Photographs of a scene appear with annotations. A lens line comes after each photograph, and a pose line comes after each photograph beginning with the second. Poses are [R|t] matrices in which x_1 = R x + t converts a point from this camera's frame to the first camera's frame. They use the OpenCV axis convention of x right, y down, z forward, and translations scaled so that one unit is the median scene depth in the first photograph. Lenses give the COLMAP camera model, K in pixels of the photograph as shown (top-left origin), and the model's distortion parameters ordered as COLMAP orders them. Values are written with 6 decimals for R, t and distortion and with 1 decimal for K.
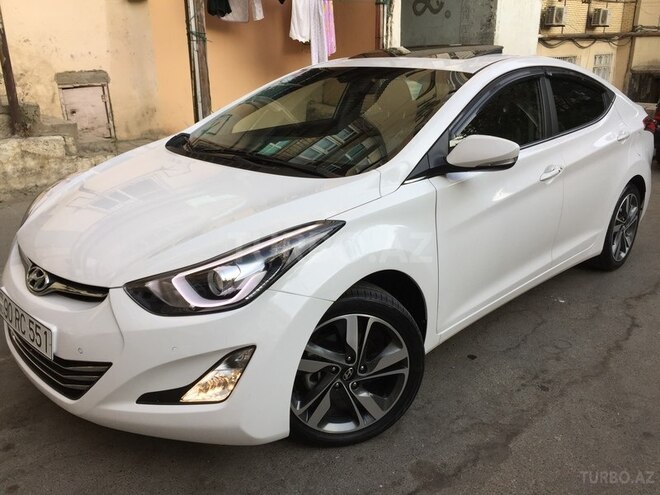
lens RADIAL K [[565.9, 0, 332.6], [0, 565.9, 246.5], [0, 0, 1]] dist [0.080683, -0.108740]
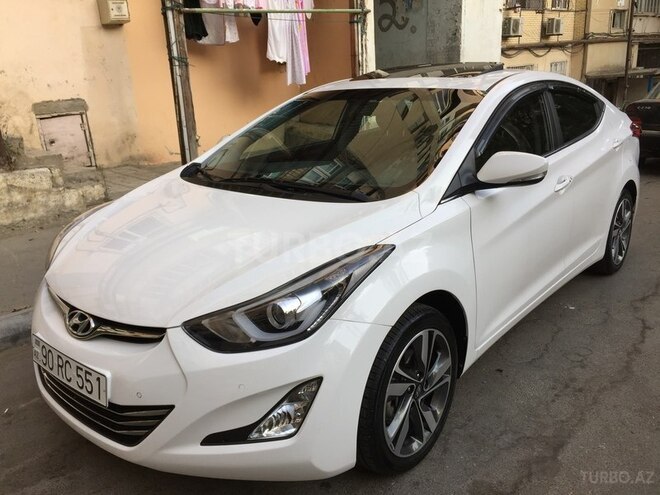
lens RADIAL K [[565.9, 0, 333.2], [0, 565.9, 245.2], [0, 0, 1]] dist [0.080683, -0.108740]
pose [[0.996664, -0.055161, 0.060151, -0.092214], [0.056668, 0.998113, -0.023651, -0.018549], [-0.058733, 0.026981, 0.997909, 0.001152]]
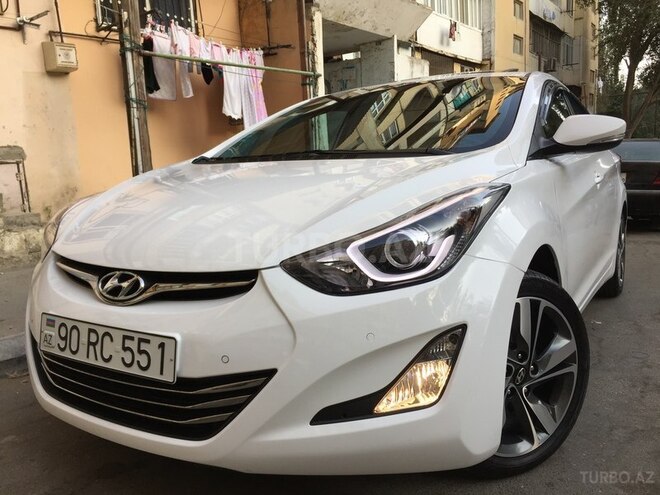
lens RADIAL K [[565.9, 0, 330.6], [0, 565.9, 245.7], [0, 0, 1]] dist [0.080683, -0.108740]
pose [[0.975594, -0.059381, 0.211403, -0.270361], [0.097520, 0.979756, -0.174837, 0.107301], [-0.196741, 0.191186, 0.961635, 0.157213]]
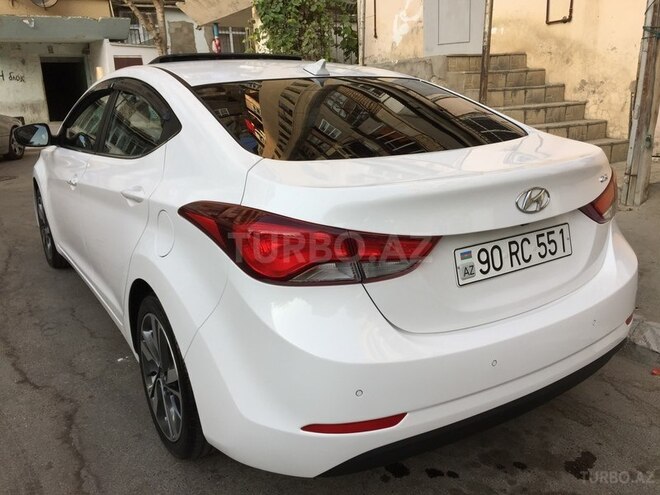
lens RADIAL K [[565.9, 0, 325.6], [0, 565.9, 245.9], [0, 0, 1]] dist [0.080683, -0.108740]
pose [[-0.222391, 0.273475, -0.935817, 1.227232], [-0.279025, 0.901853, 0.329858, -0.472408], [0.934177, 0.334474, -0.124257, 1.526618]]
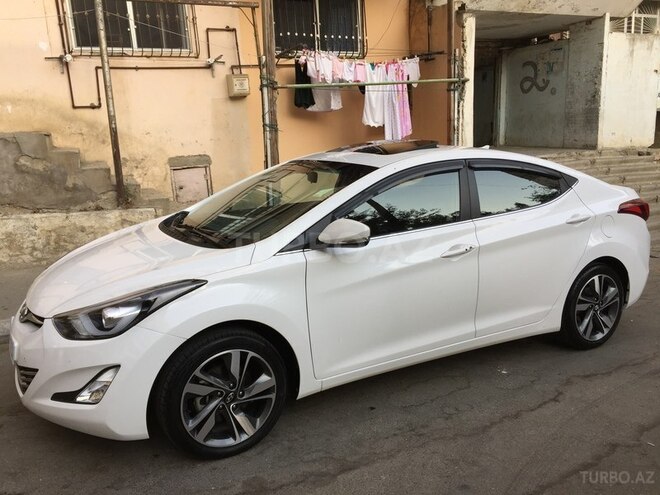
lens RADIAL K [[565.9, 0, 331.1], [0, 565.9, 246.9], [0, 0, 1]] dist [0.080683, -0.108740]
pose [[0.960559, 0.034875, -0.275881, 0.433337], [-0.066338, 0.992199, -0.105550, -0.001695], [0.270048, 0.119689, 0.955379, -0.146320]]
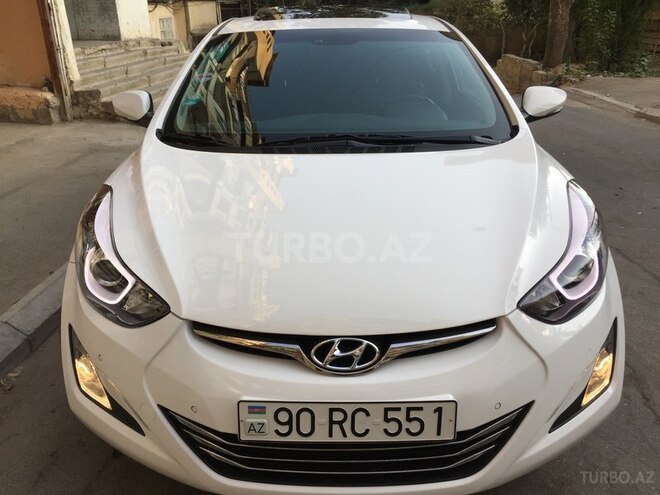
lens RADIAL K [[565.9, 0, 325.9], [0, 565.9, 251.1], [0, 0, 1]] dist [0.080683, -0.108740]
pose [[0.718832, -0.271867, 0.639820, -0.620689], [0.232550, 0.961376, 0.147231, -0.110318], [-0.655134, 0.042956, 0.754290, 0.335816]]
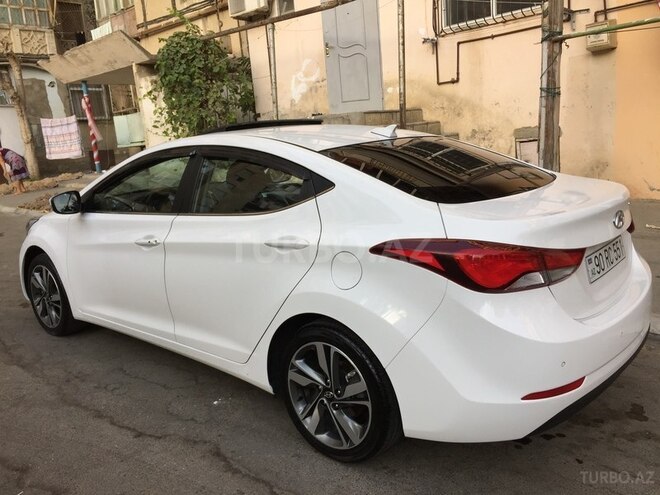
lens RADIAL K [[565.9, 0, 326.2], [0, 565.9, 247.0], [0, 0, 1]] dist [0.080683, -0.108740]
pose [[0.057883, 0.204389, -0.977177, 1.413687], [-0.255666, 0.949211, 0.183395, -0.392176], [0.965031, 0.239215, 0.107199, 1.165760]]
